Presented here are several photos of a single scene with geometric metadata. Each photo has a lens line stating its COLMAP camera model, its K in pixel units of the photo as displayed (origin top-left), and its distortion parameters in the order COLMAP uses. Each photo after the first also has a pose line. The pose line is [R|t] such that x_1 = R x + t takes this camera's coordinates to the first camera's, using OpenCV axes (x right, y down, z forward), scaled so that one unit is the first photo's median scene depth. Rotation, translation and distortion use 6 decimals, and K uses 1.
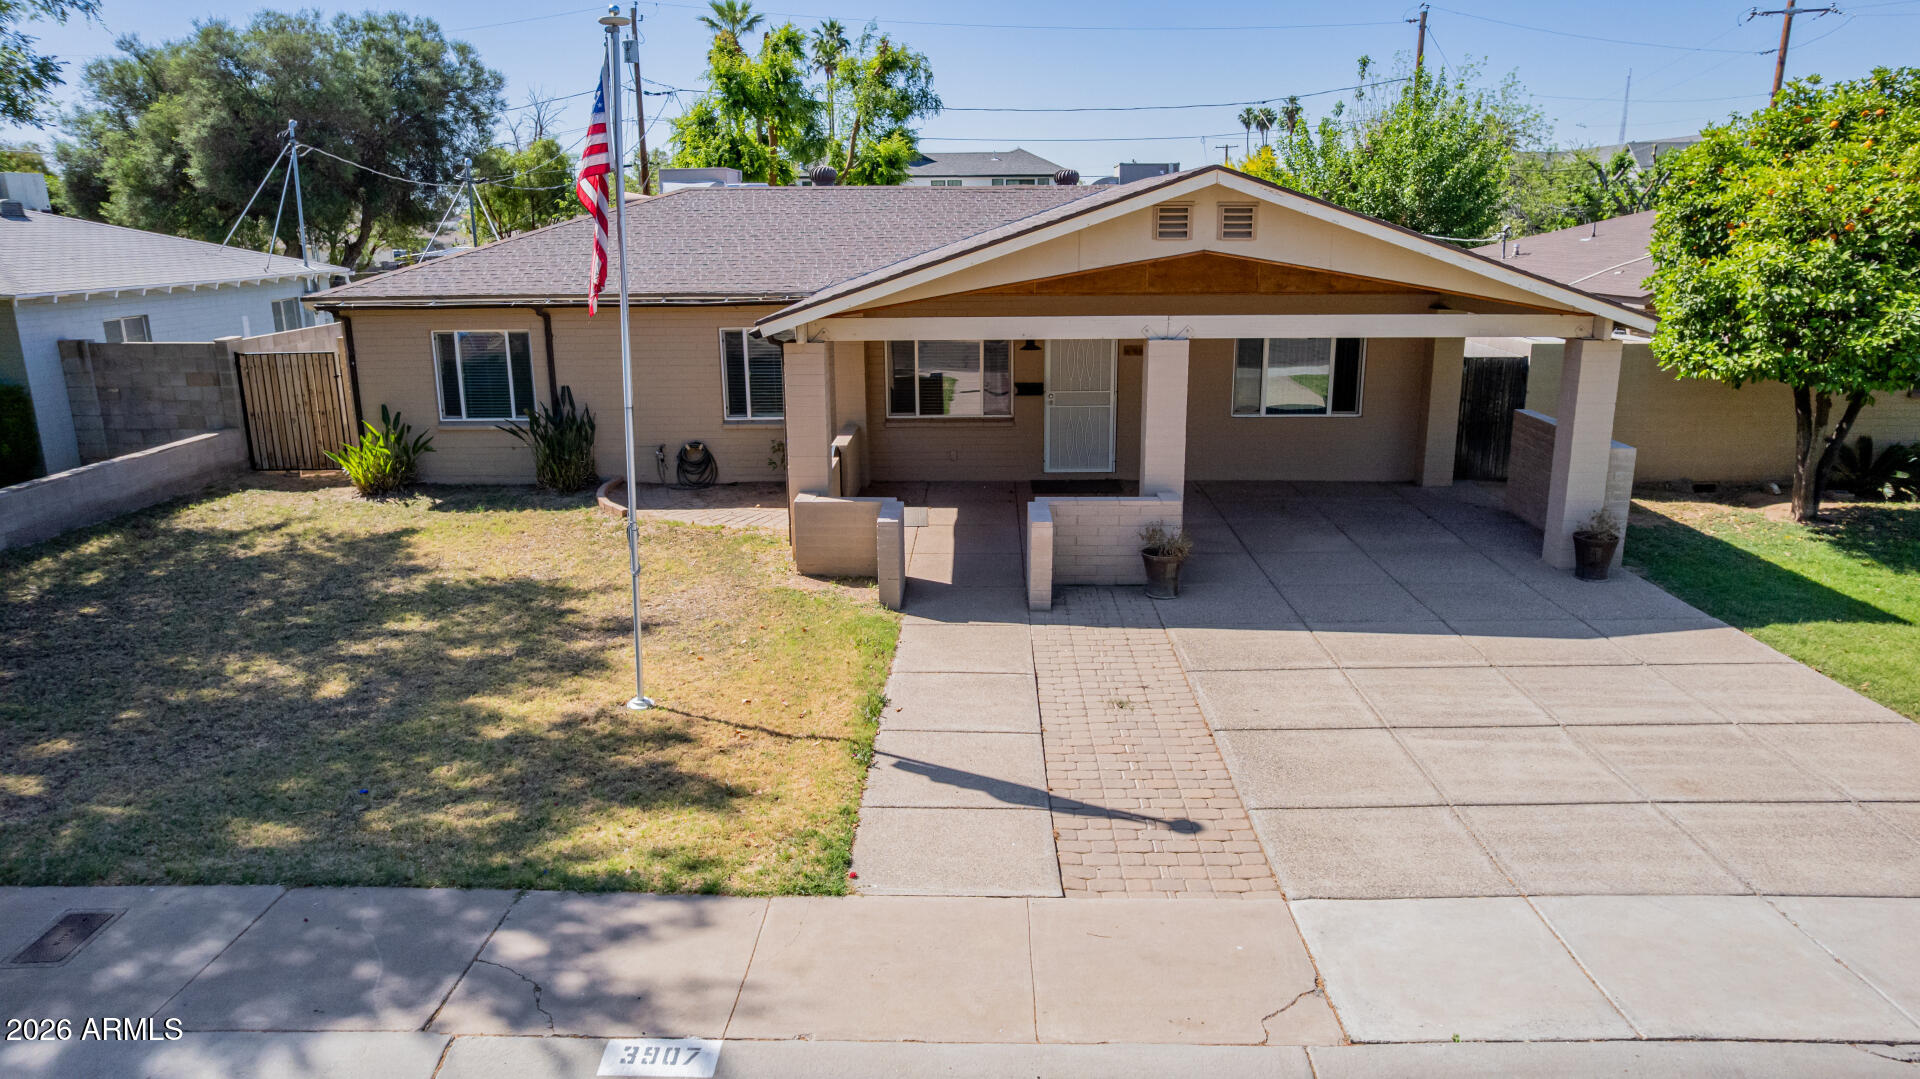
lens RADIAL K [[1227.6, 0, 962.8], [0, 1227.6, 548.7], [0, 0, 1]] dist [-0.073764, 0.065268]
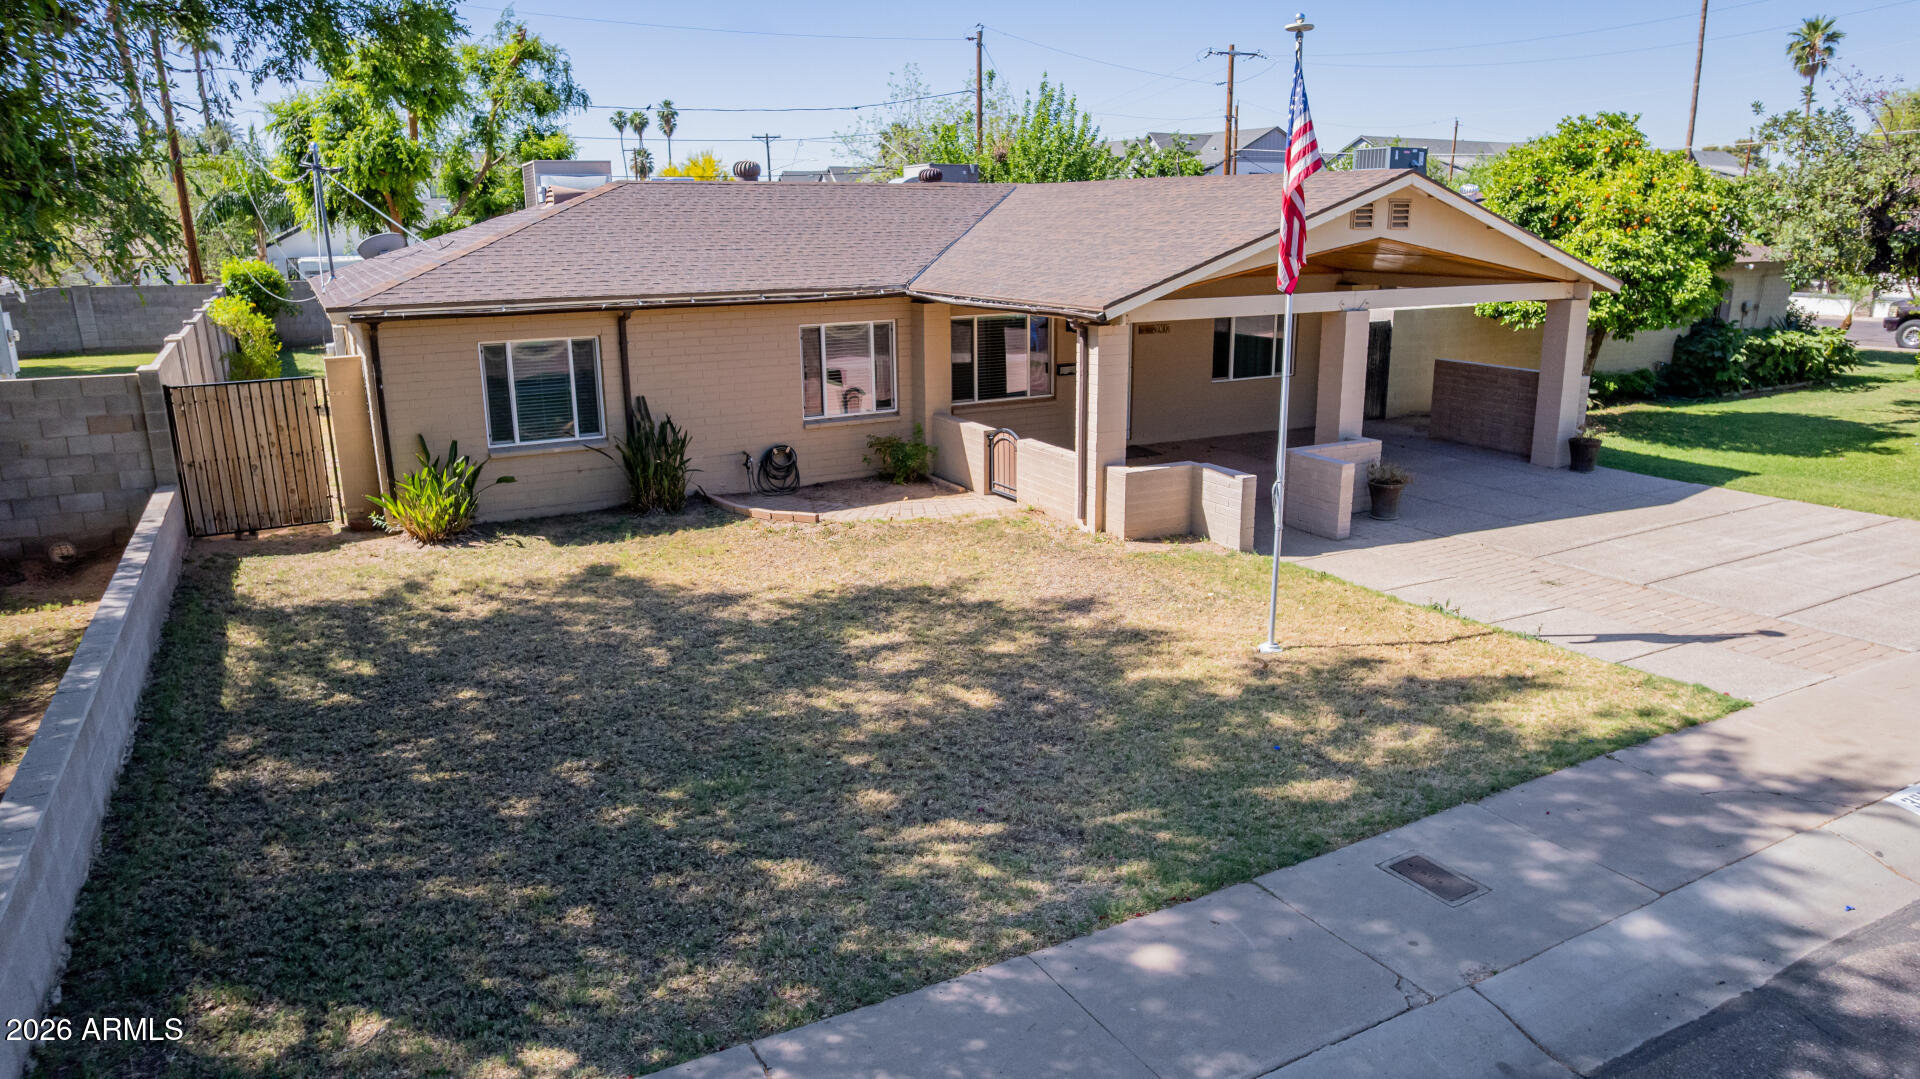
lens RADIAL K [[1232.4, 0, 963.7], [0, 1232.4, 542.6], [0, 0, 1]] dist [-0.074842, 0.064381]
pose [[0.865907, -0.127884, 0.483582, -0.798341], [0.132188, 0.990901, 0.025349, -0.024147], [-0.482423, 0.041974, 0.874932, 0.130115]]
